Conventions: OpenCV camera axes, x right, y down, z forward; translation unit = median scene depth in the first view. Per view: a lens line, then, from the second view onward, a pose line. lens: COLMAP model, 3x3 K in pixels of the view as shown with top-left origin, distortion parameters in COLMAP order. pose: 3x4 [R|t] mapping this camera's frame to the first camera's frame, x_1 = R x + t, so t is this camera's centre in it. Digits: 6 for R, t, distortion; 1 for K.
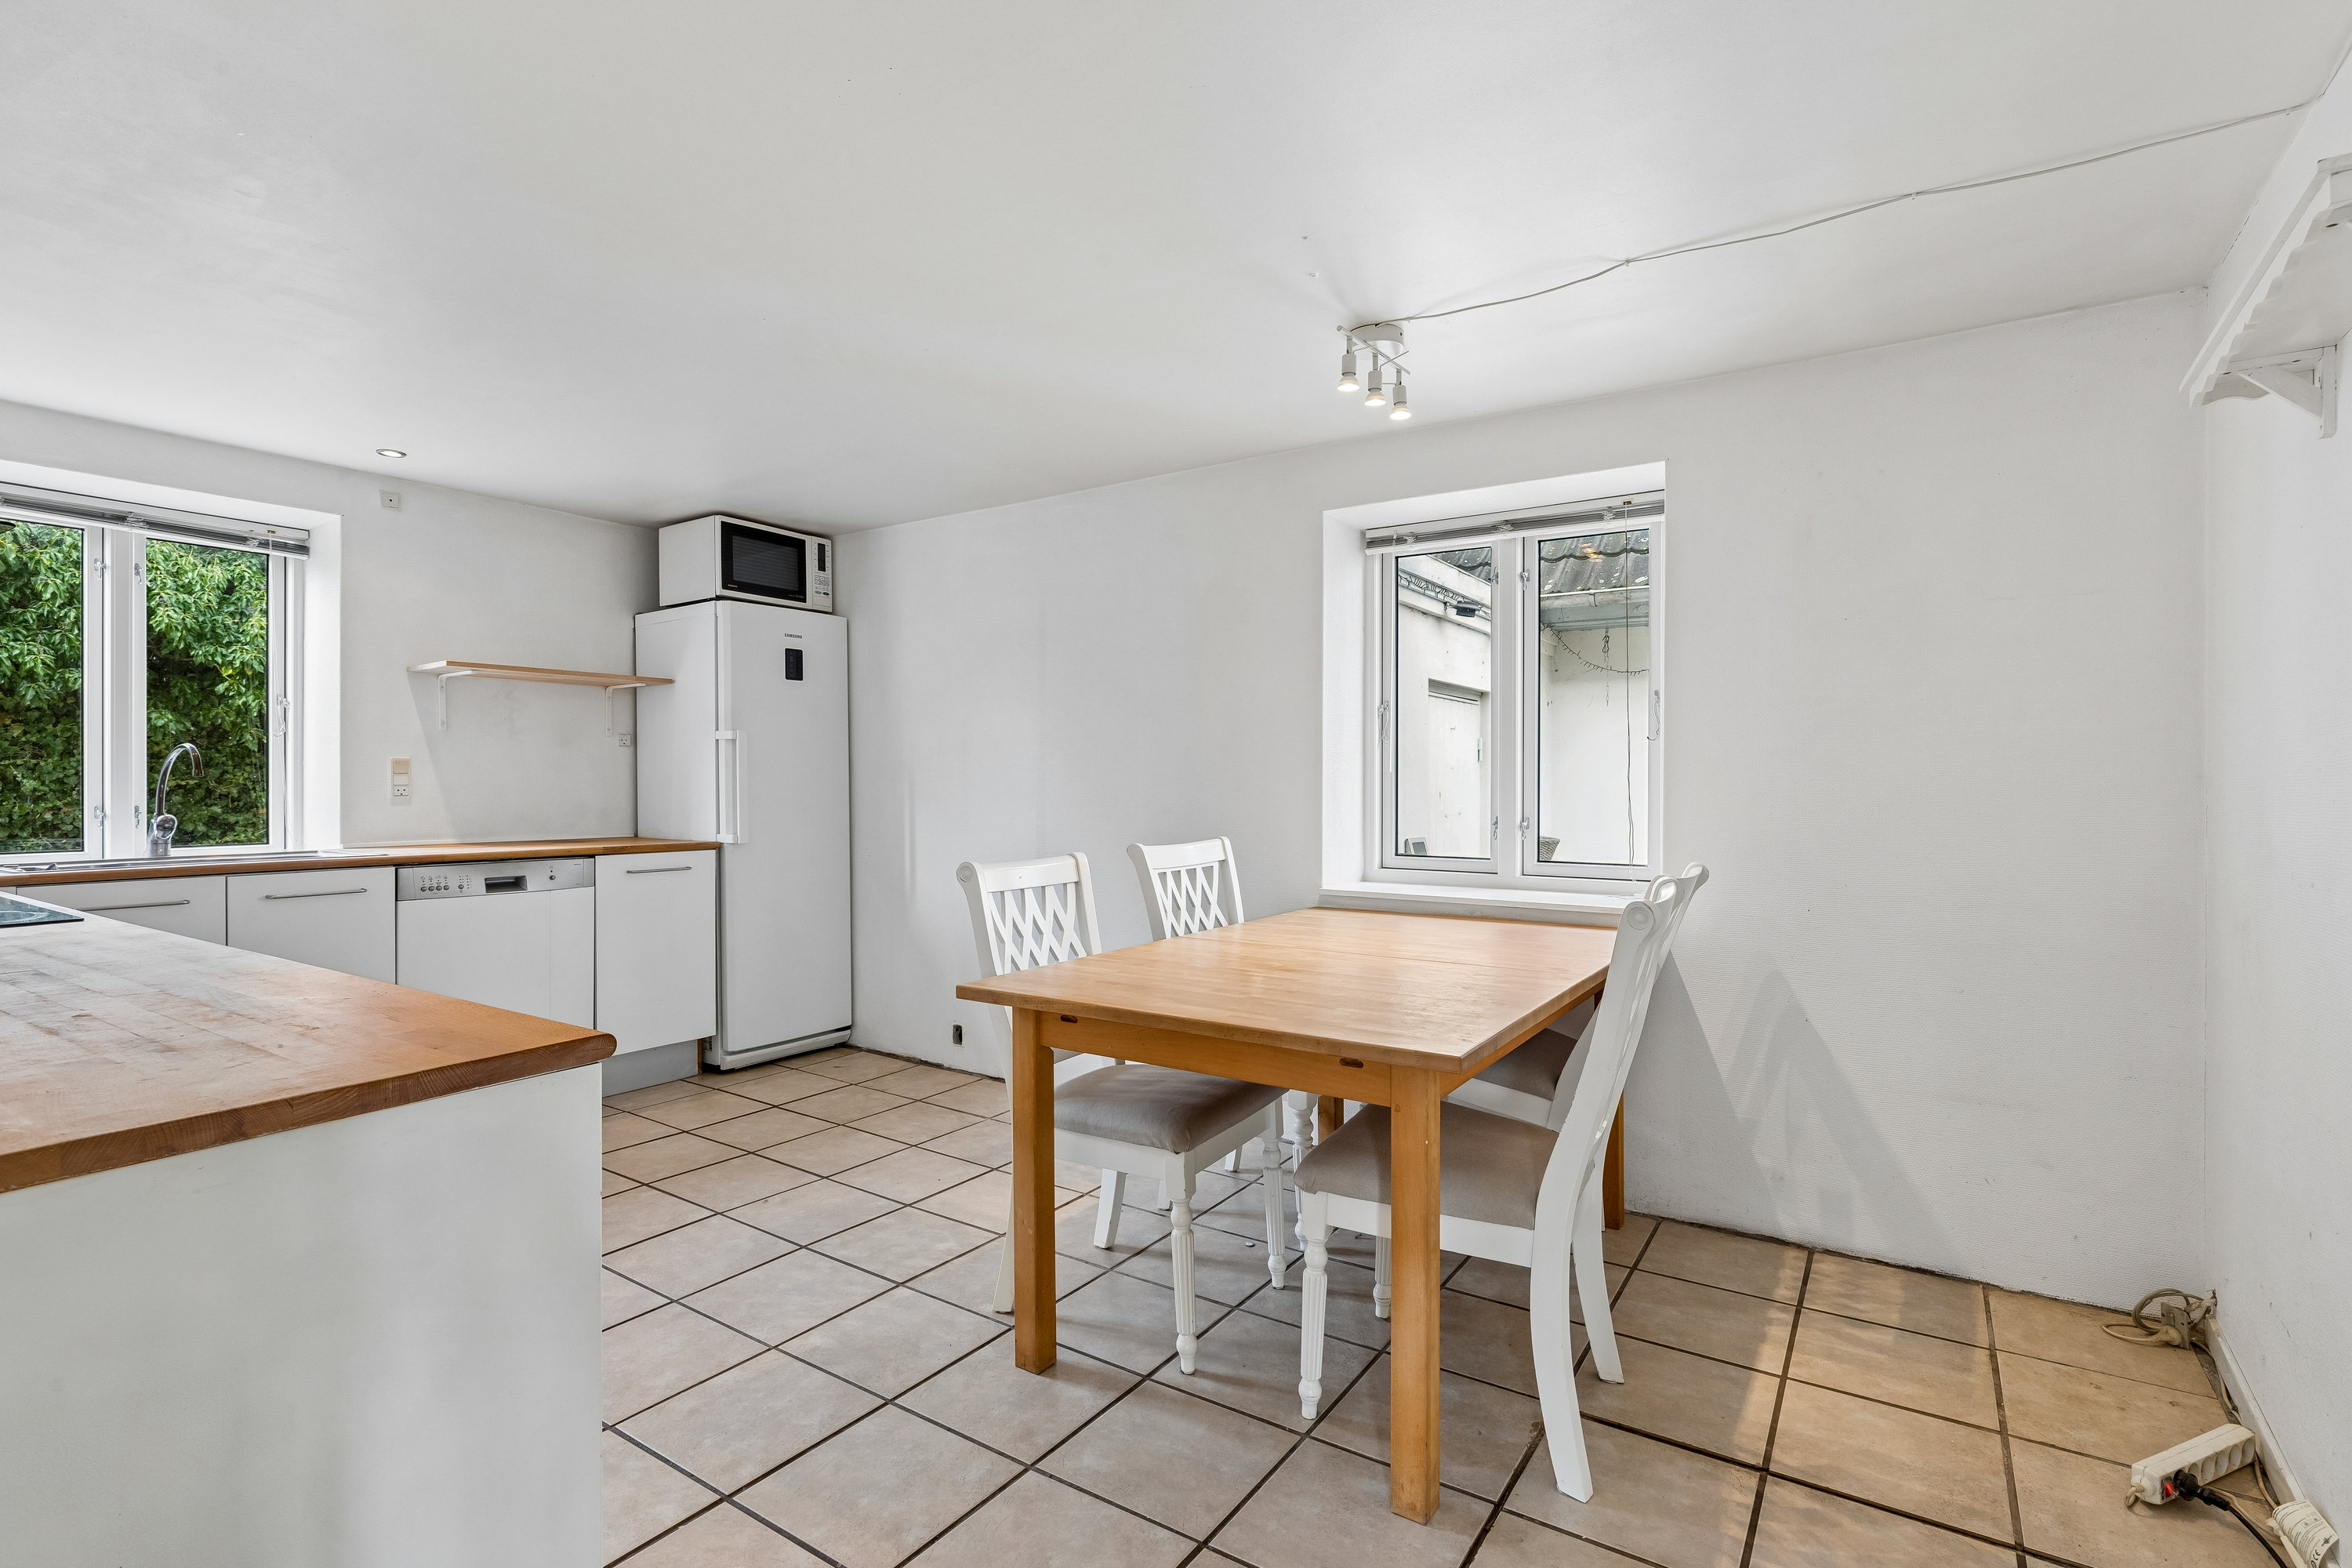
lens RADIAL K [[1096.4, 0, 1226.2], [0, 1096.4, 790.8], [0, 0, 1]] dist [0.008784, -0.000518]
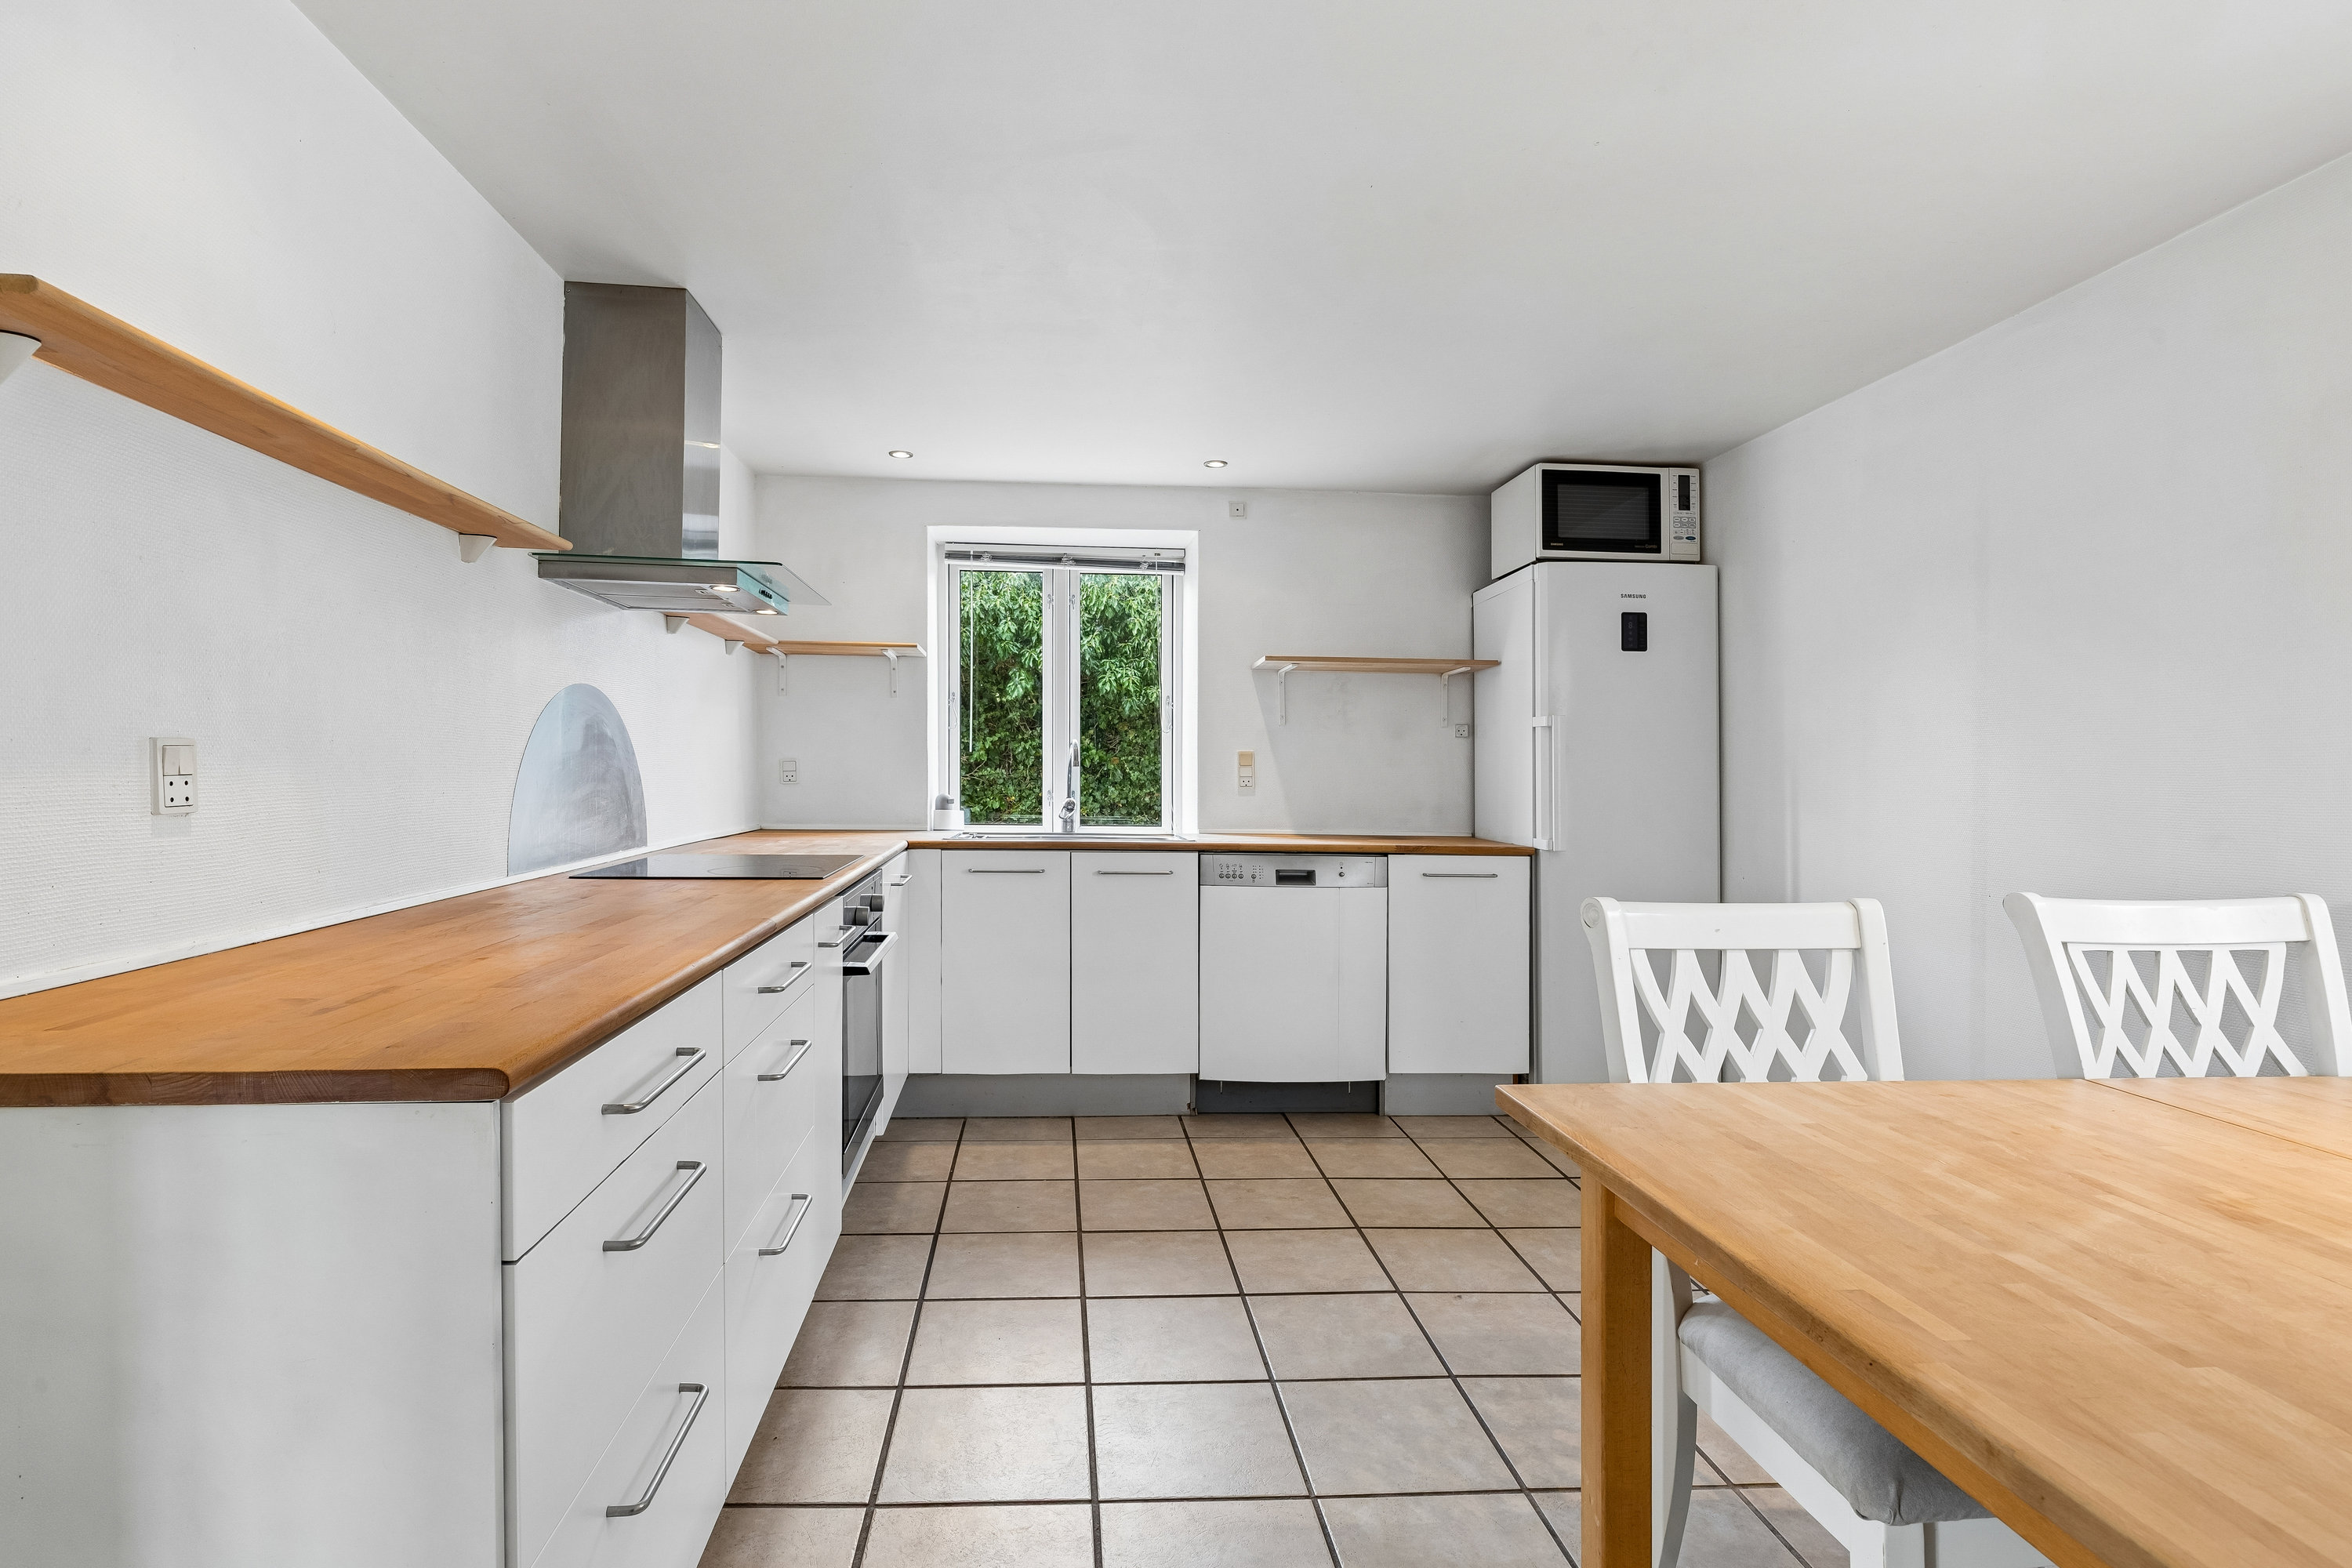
lens RADIAL K [[1183.7, 0, 1162.3], [0, 1183.7, 782.9], [0, 0, 1]] dist [0.003315, 0.000323]
pose [[0.589255, 0.013272, -0.807838, 0.124703], [-0.019809, 0.999802, 0.001978, 0.000290], [0.807704, 0.014837, 0.589401, 0.259790]]
